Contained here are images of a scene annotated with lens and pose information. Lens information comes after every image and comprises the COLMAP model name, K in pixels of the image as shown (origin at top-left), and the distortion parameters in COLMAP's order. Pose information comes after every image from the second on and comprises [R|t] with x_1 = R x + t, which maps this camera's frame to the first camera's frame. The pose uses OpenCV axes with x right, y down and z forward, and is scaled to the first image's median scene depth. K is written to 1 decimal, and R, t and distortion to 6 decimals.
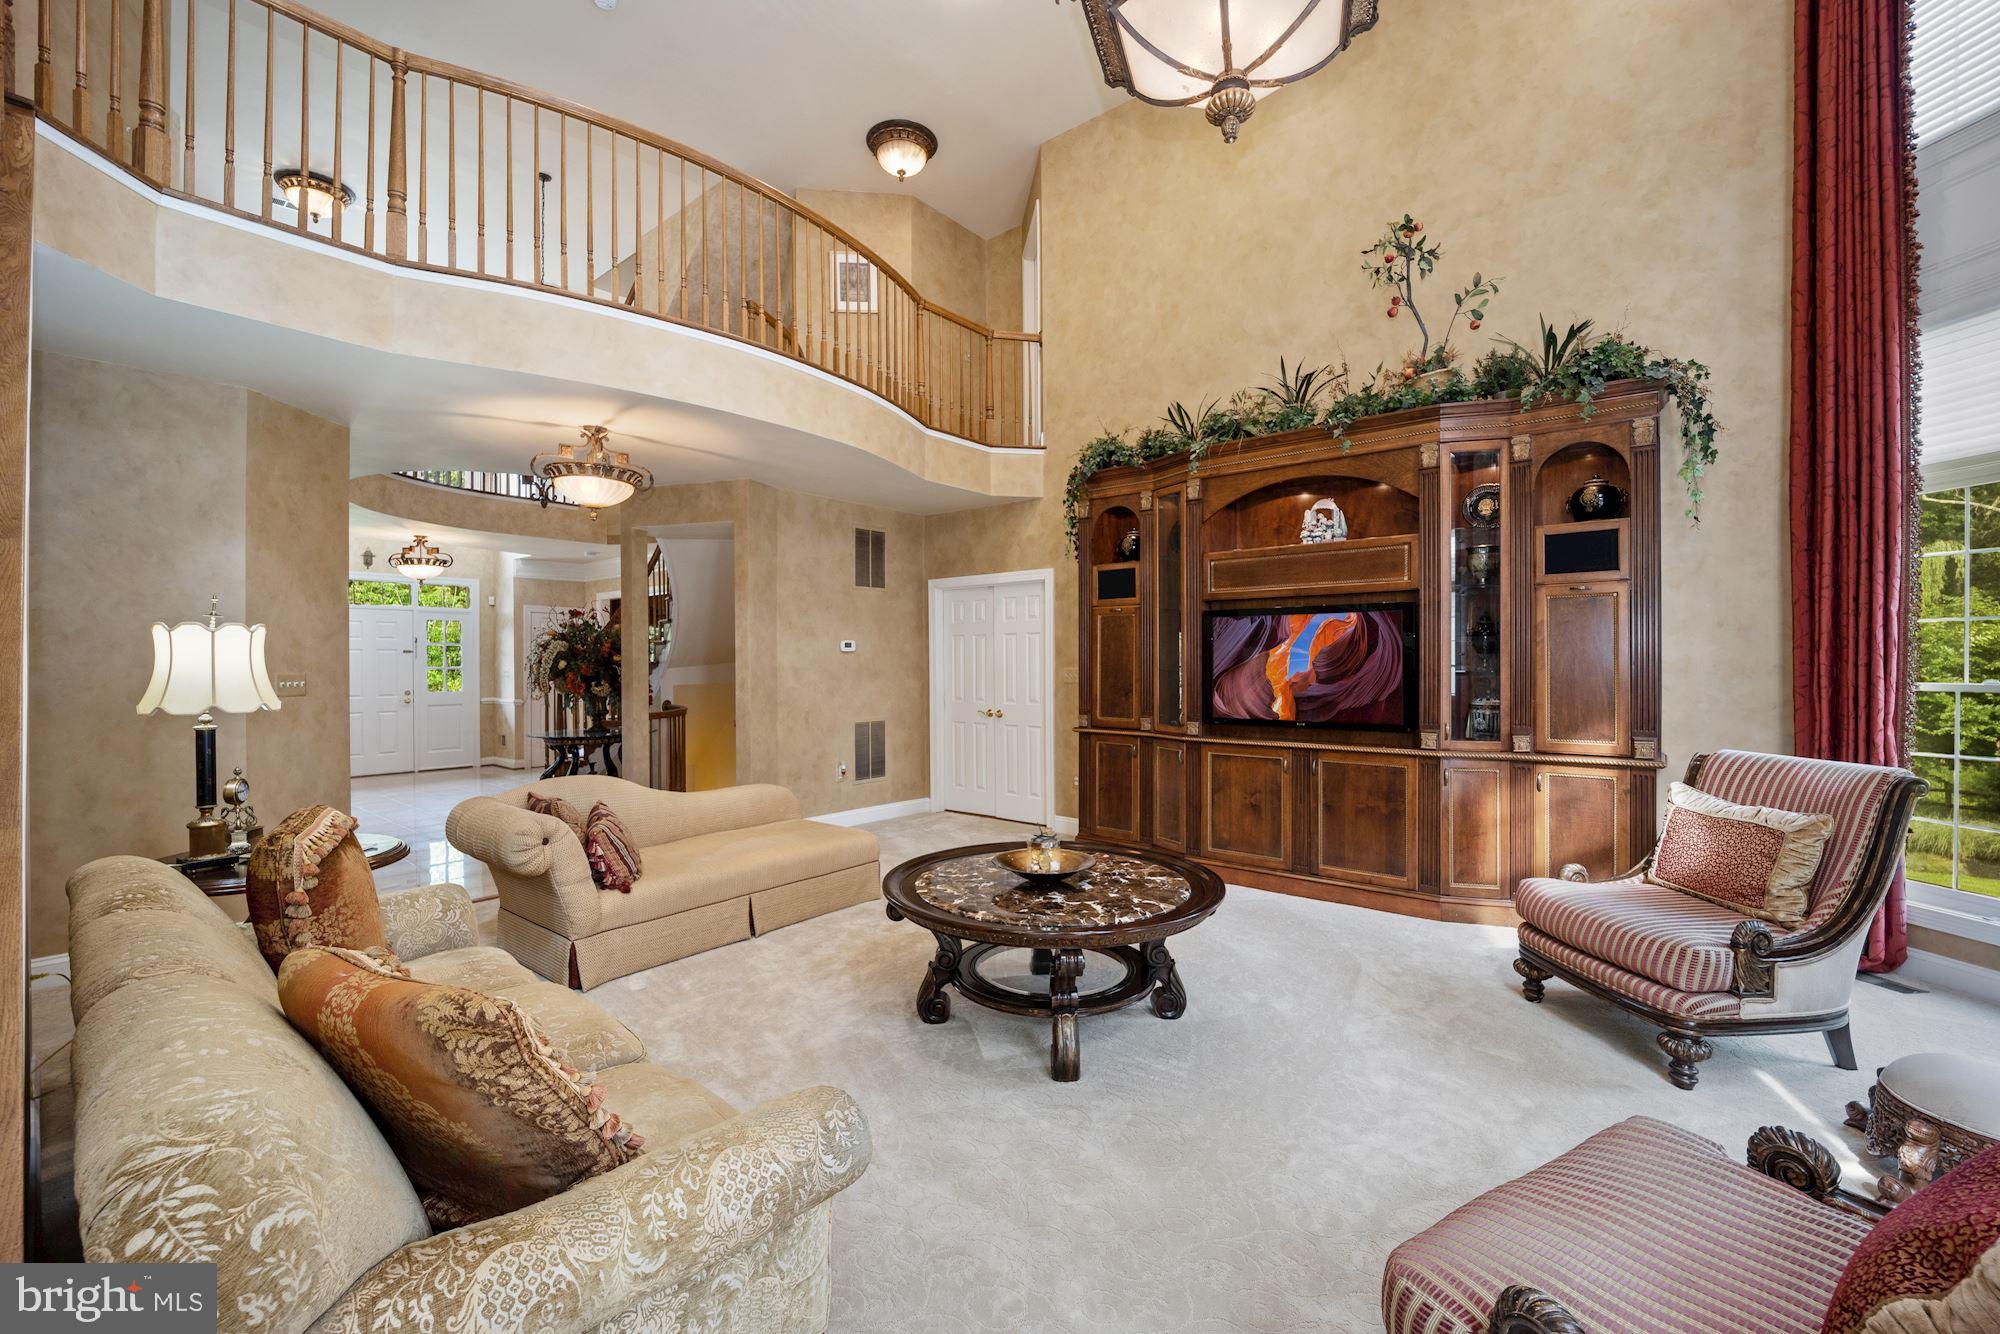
lens RADIAL K [[808.4, 0, 994.6], [0, 808.4, 665.9], [0, 0, 1]] dist [-0.006302, -0.000155]
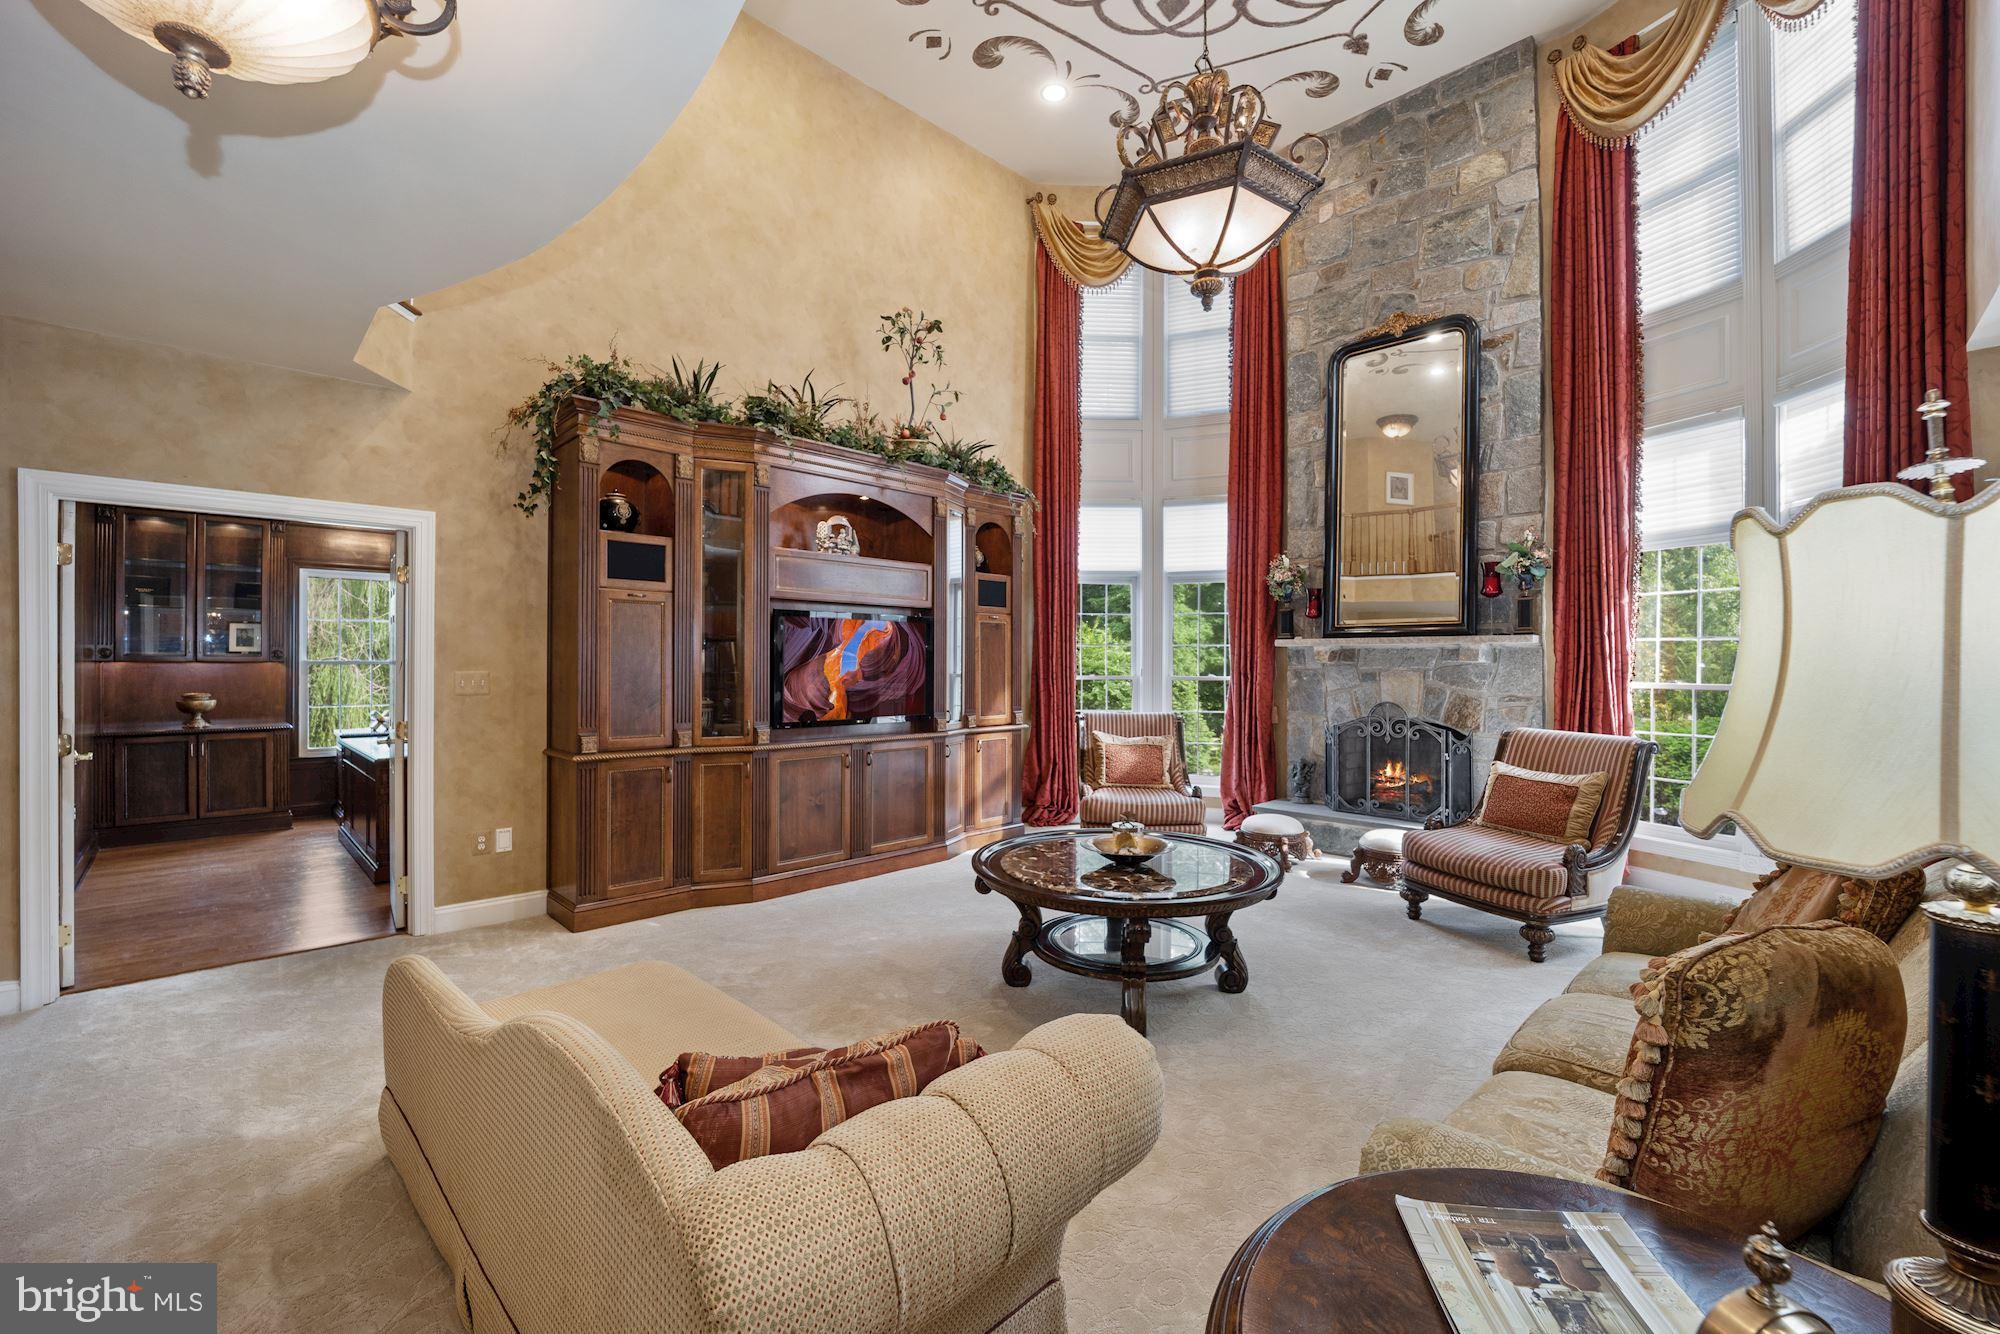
lens RADIAL K [[831.1, 0, 1000.0], [0, 831.1, 667.0], [0, 0, 1]] dist [-0.001760, -0.000118]
pose [[0.102492, -0.008376, 0.994699, -0.736848], [-0.004440, 0.999951, 0.008878, -0.012481], [-0.994724, -0.005326, 0.102450, 0.699579]]
